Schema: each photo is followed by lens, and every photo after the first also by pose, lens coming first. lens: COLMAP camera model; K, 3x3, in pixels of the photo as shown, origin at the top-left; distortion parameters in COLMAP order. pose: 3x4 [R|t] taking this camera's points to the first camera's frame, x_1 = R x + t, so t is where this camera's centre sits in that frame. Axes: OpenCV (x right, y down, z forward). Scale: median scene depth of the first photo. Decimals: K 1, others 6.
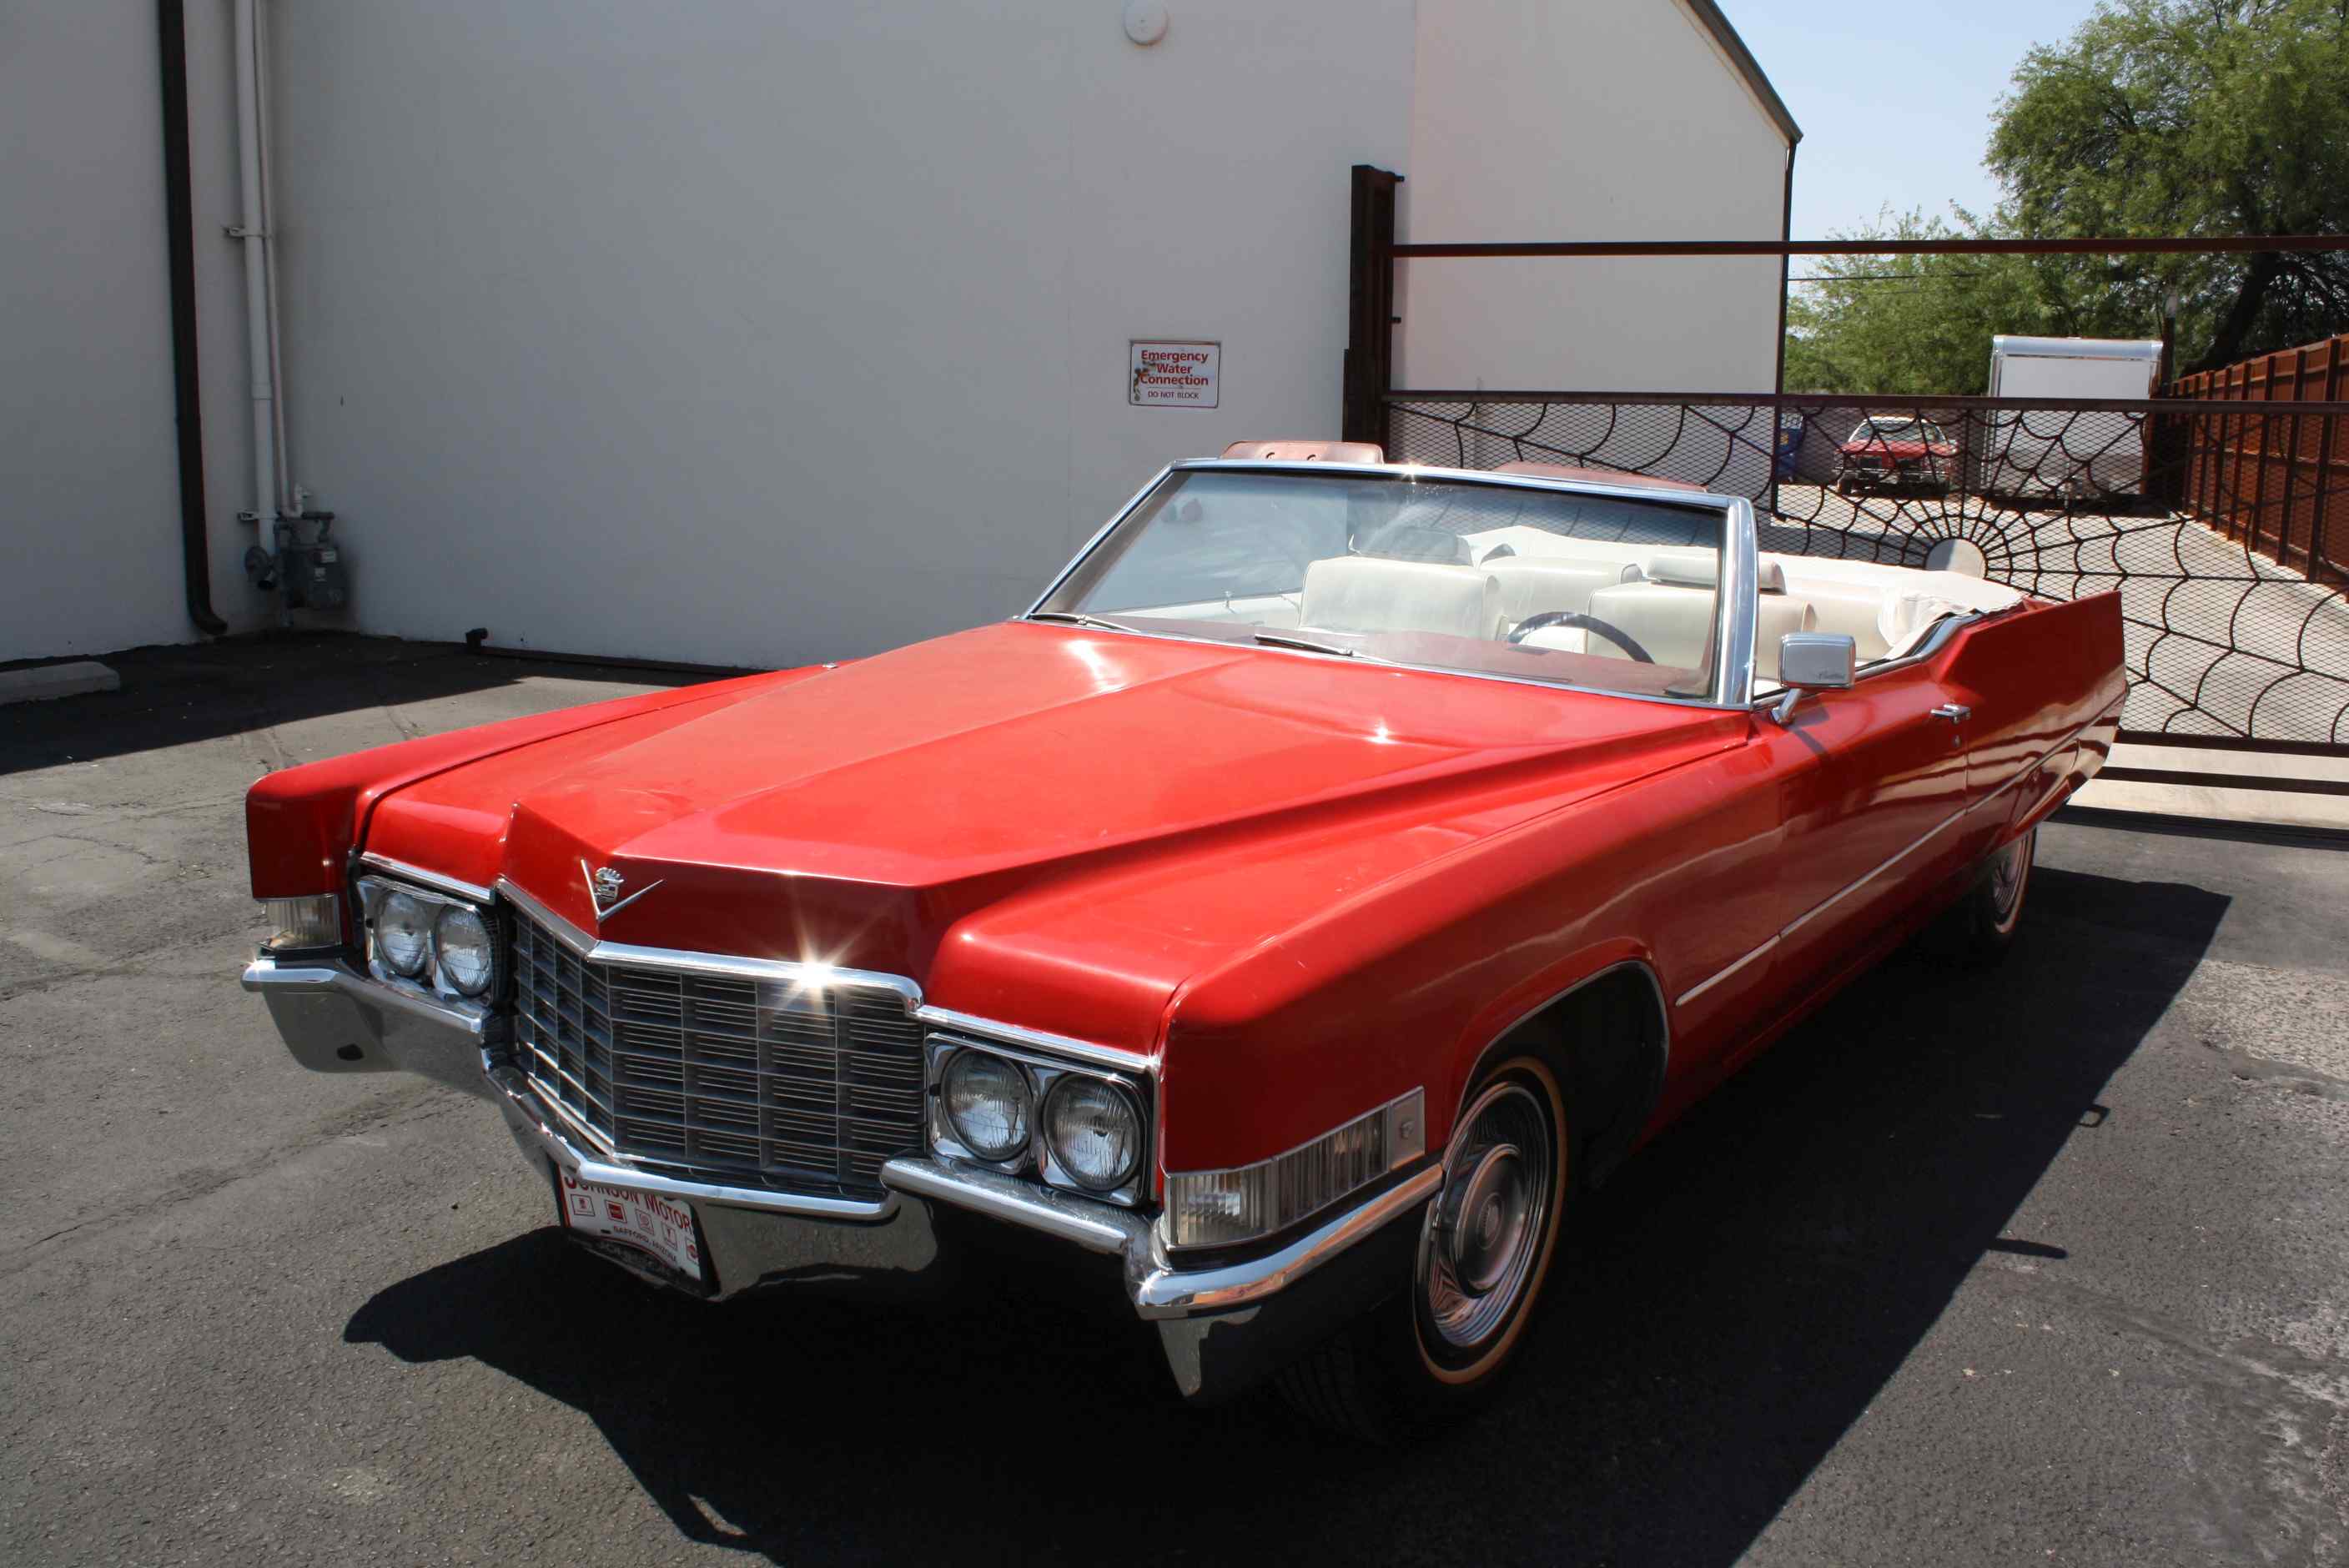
lens RADIAL K [[2082.9, 0, 1174.5], [0, 2082.9, 784.0], [0, 0, 1]] dist [-0.156328, 0.138572]
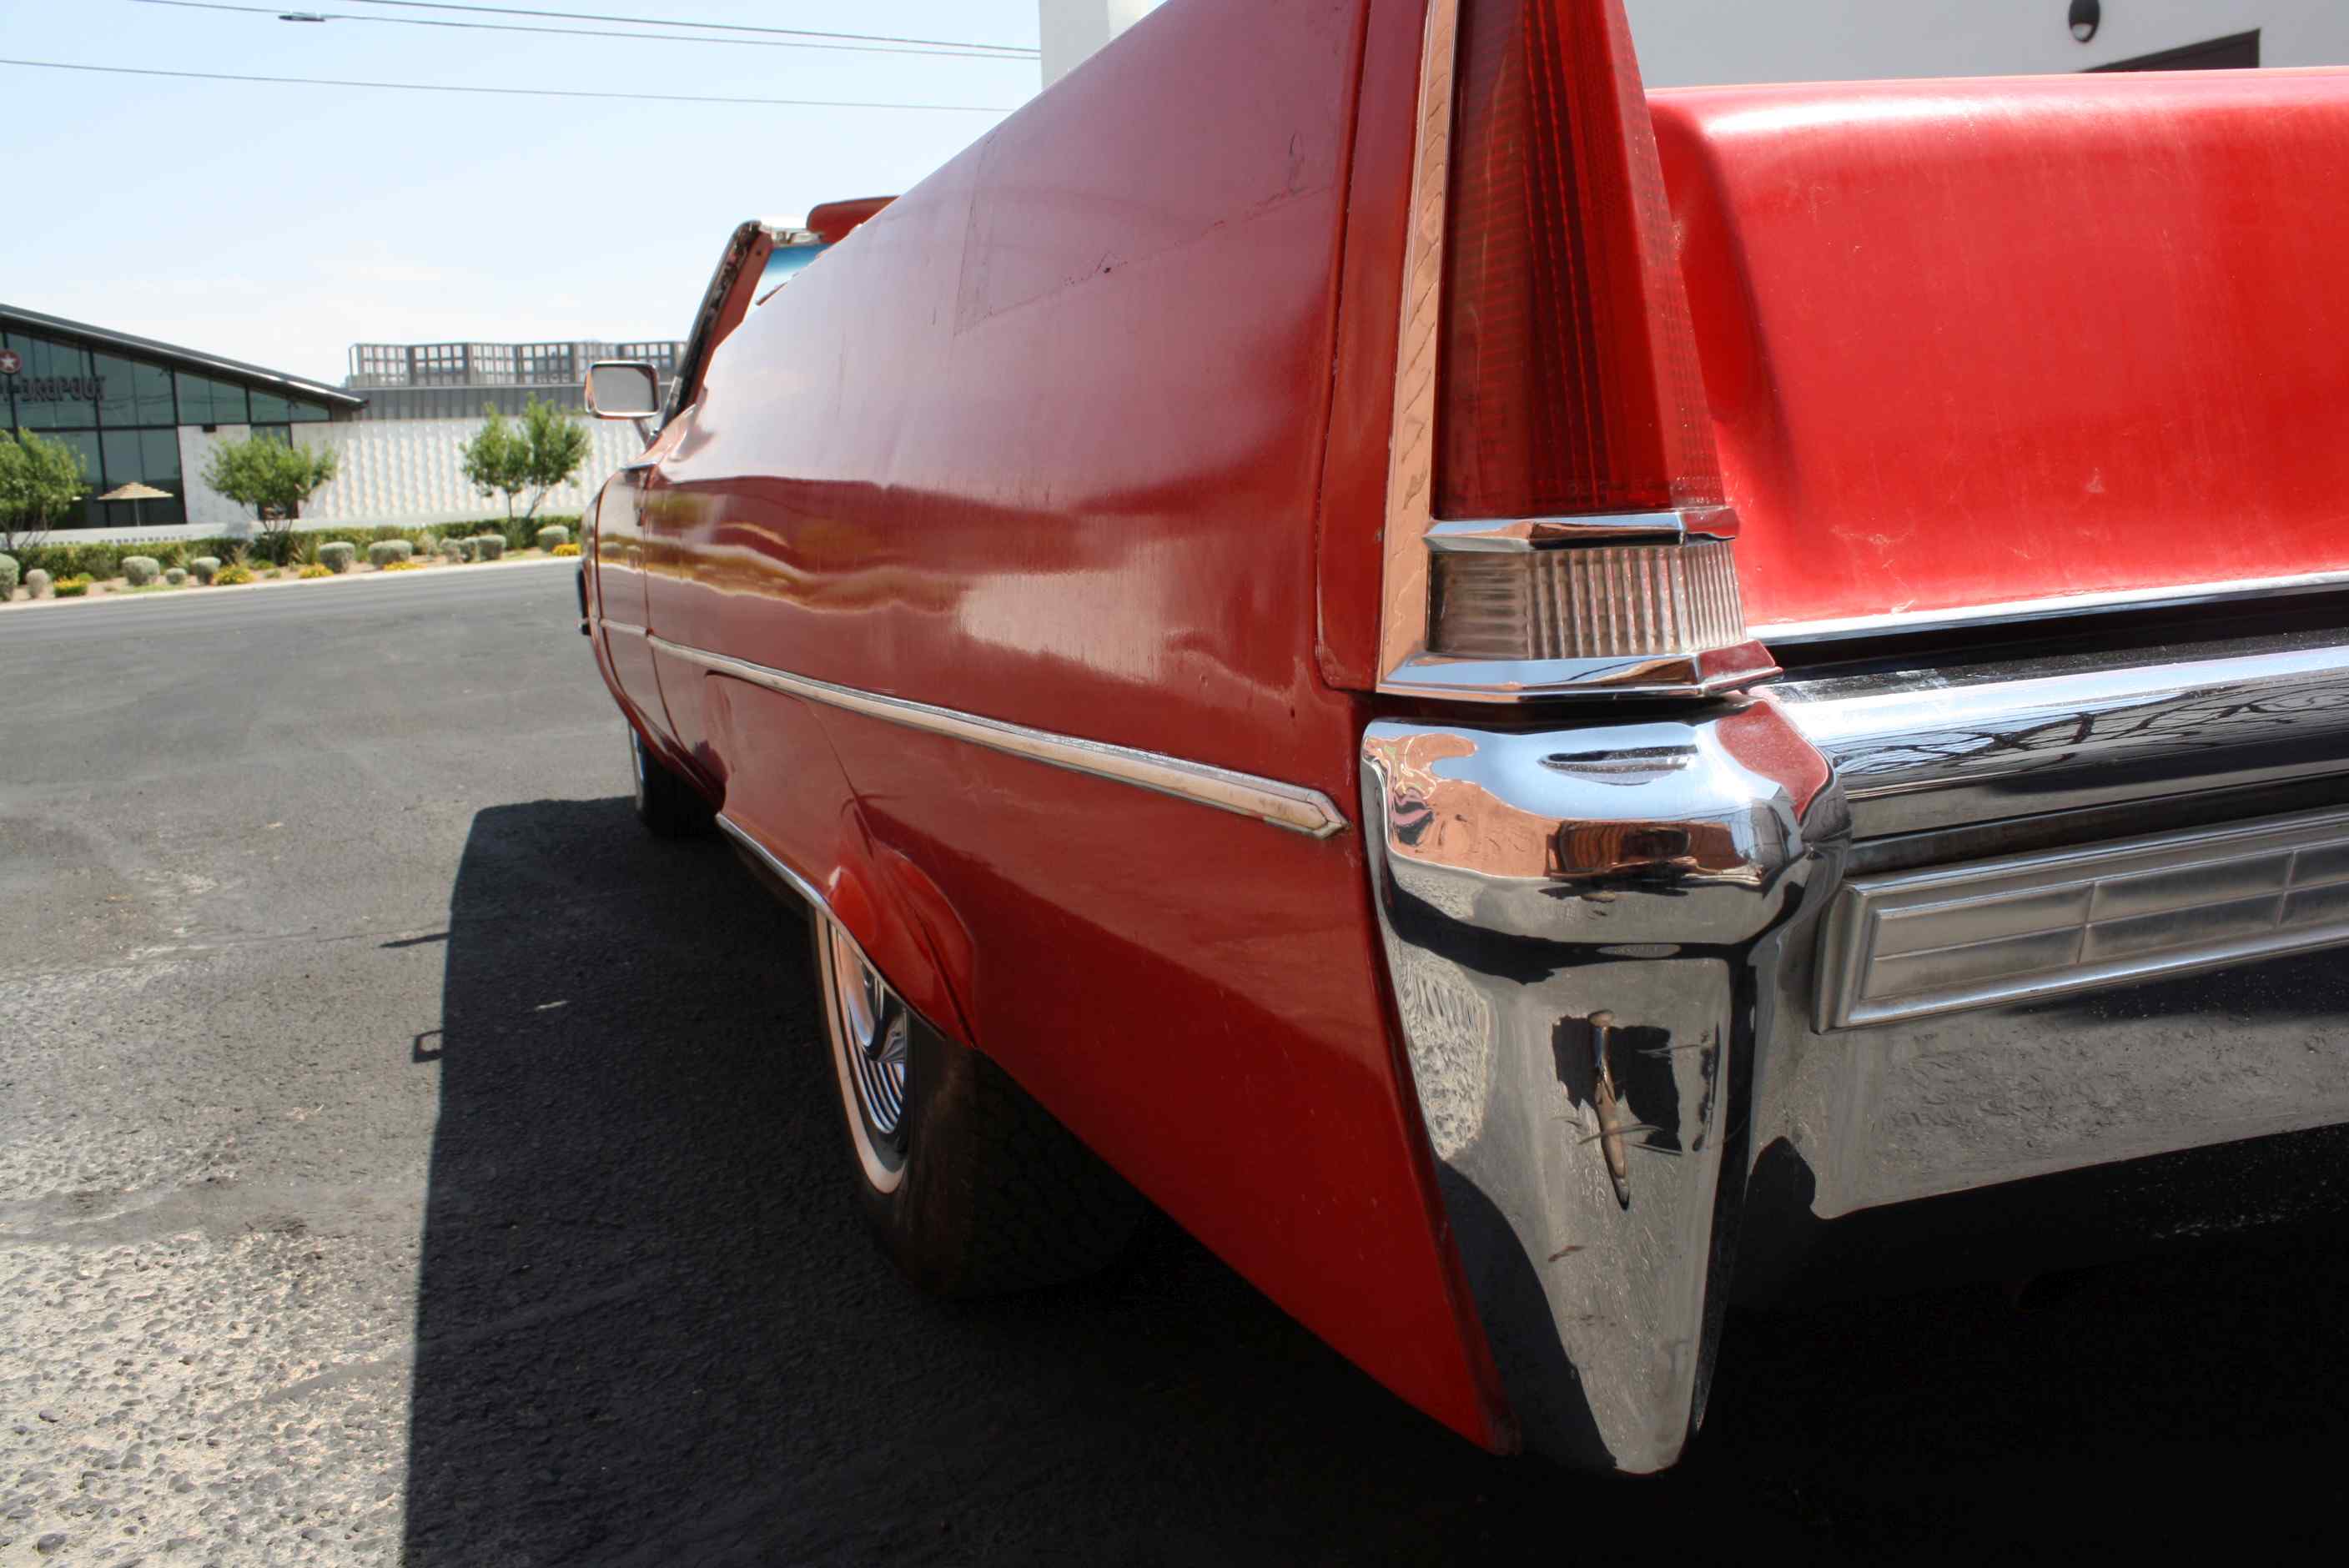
lens RADIAL K [[2005.2, 0, 1179.1], [0, 2005.2, 778.7], [0, 0, 1]] dist [-0.166850, 0.150157]
pose [[-0.590218, 0.127802, -0.797063, 0.711860], [-0.090201, 0.970763, 0.222446, -0.082111], [0.802188, 0.203188, -0.561434, 1.349557]]
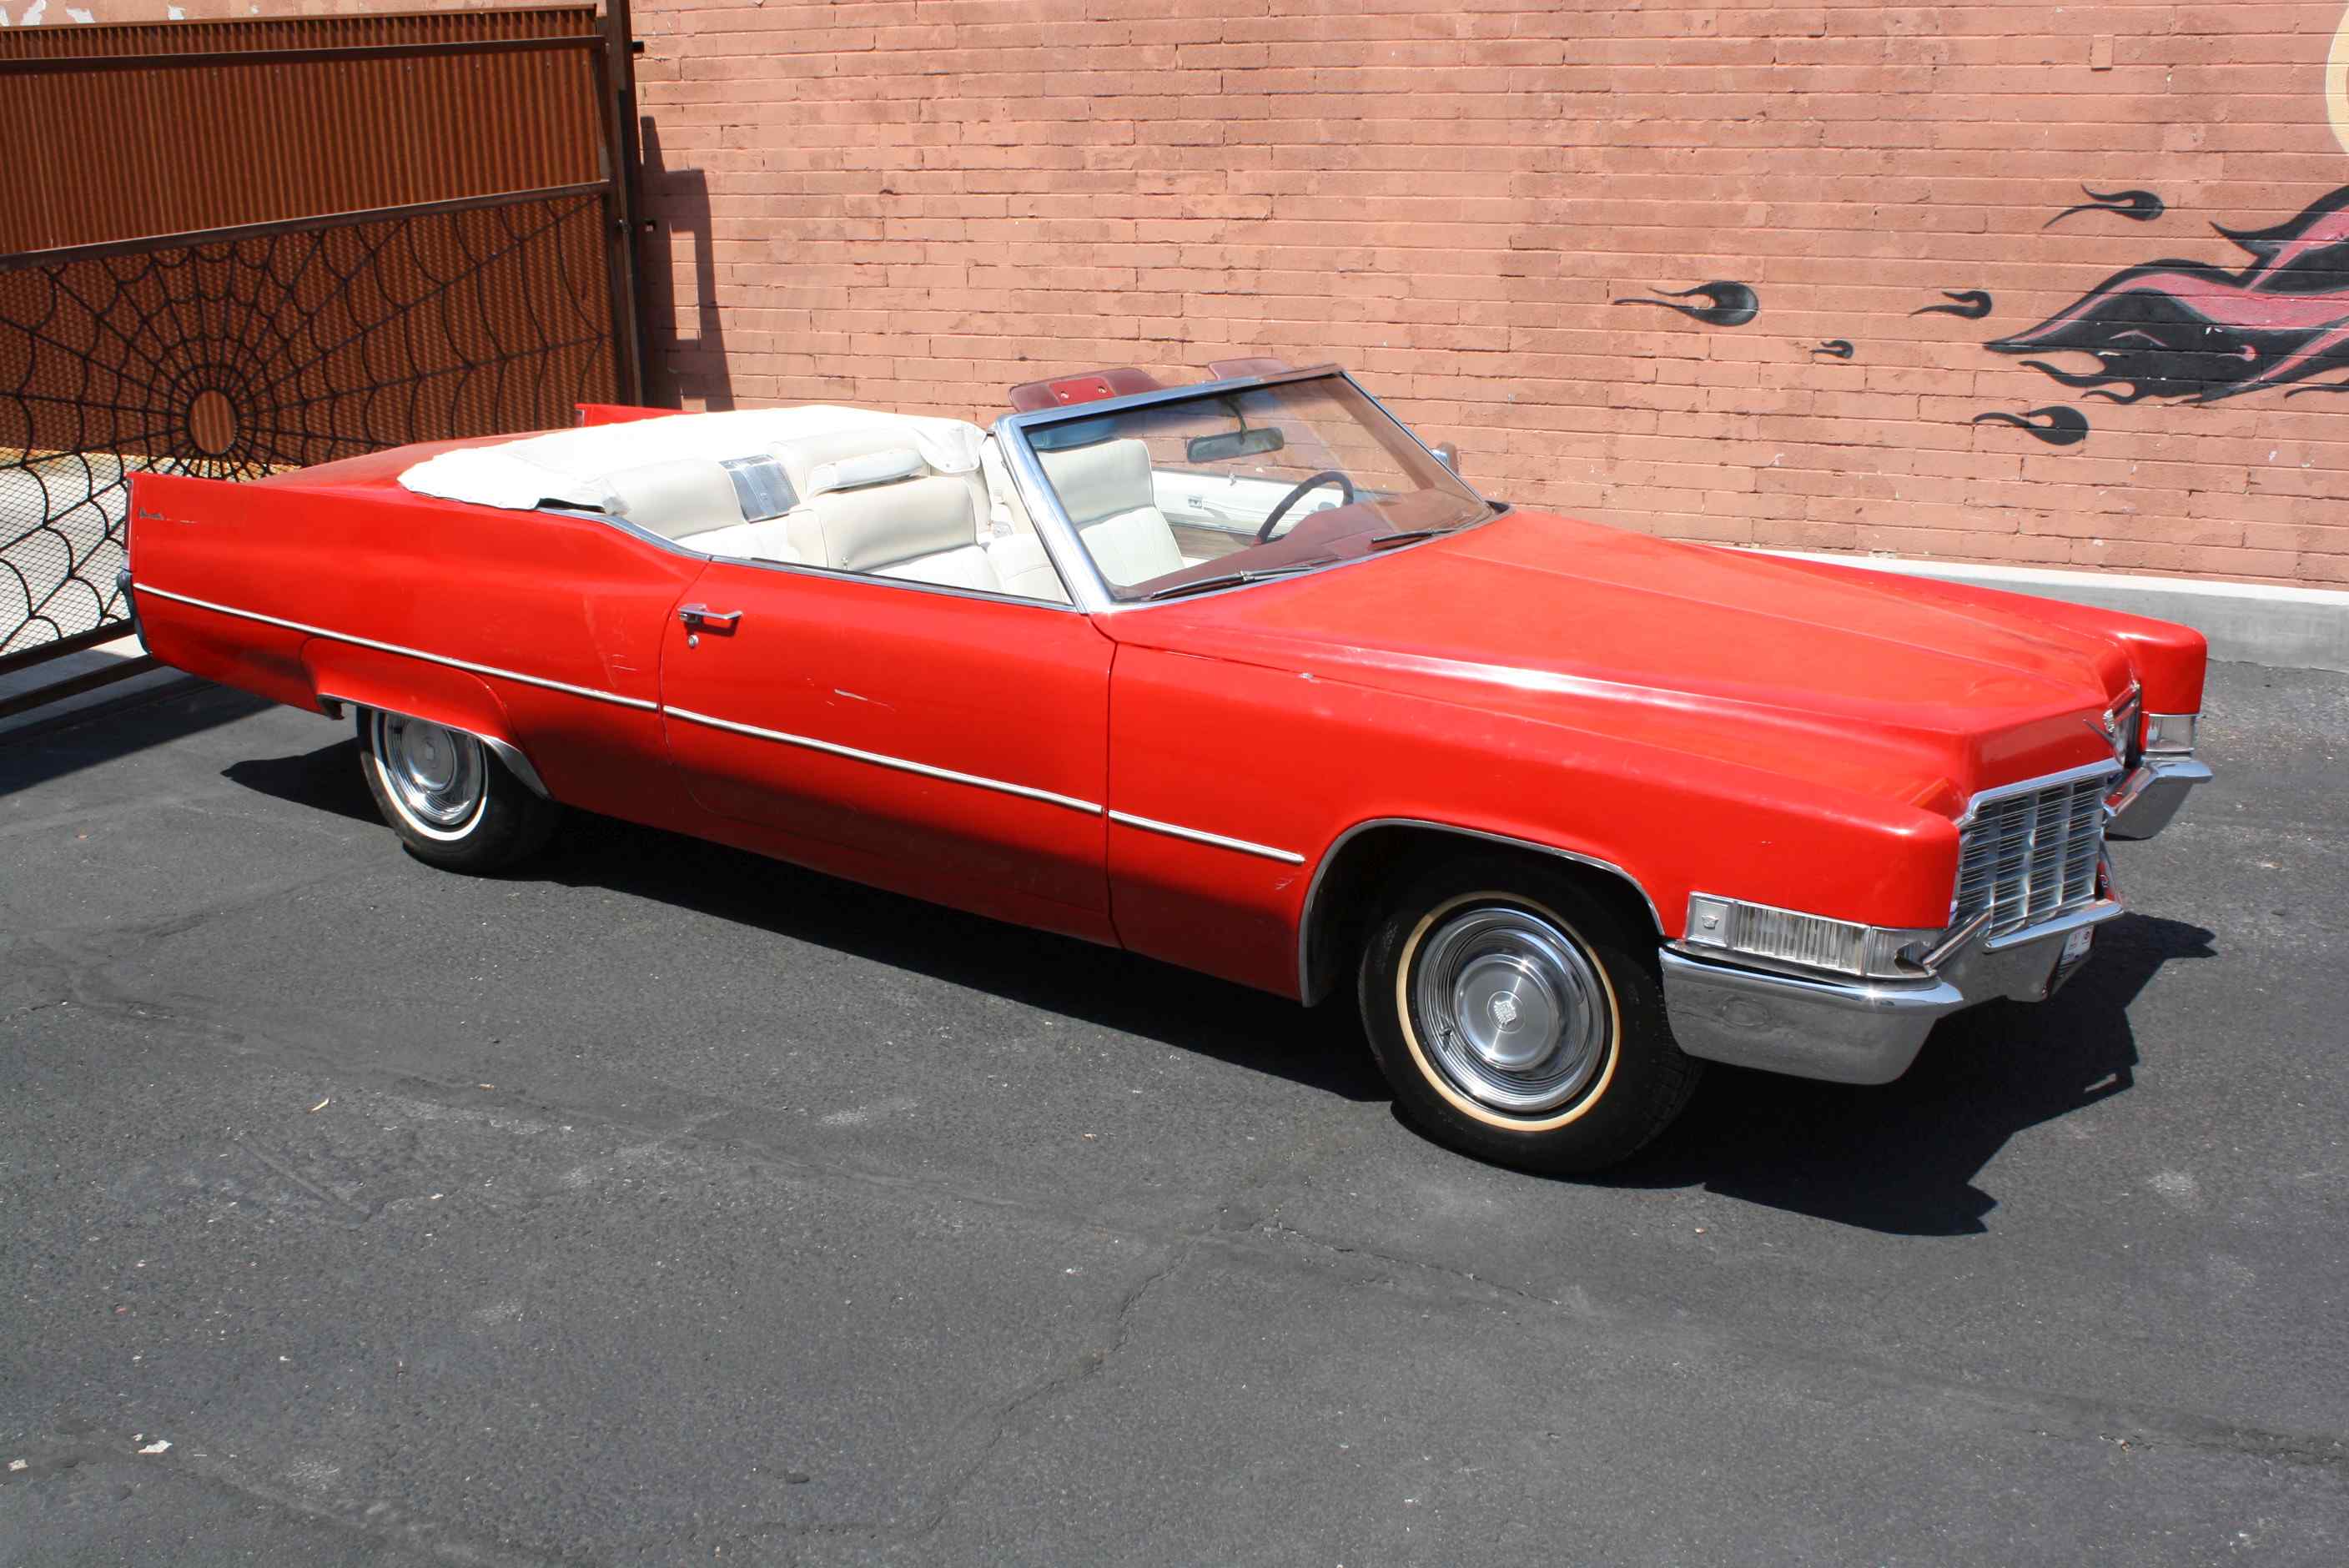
lens RADIAL K [[2434.5, 0, 1169.0], [0, 2434.5, 785.6], [0, 0, 1]] dist [-0.129876, 0.137872]
pose [[0.013391, -0.310609, 0.950443, -1.037569], [0.191878, 0.933662, 0.302421, -0.300588], [-0.981327, 0.178320, 0.072101, 0.822873]]
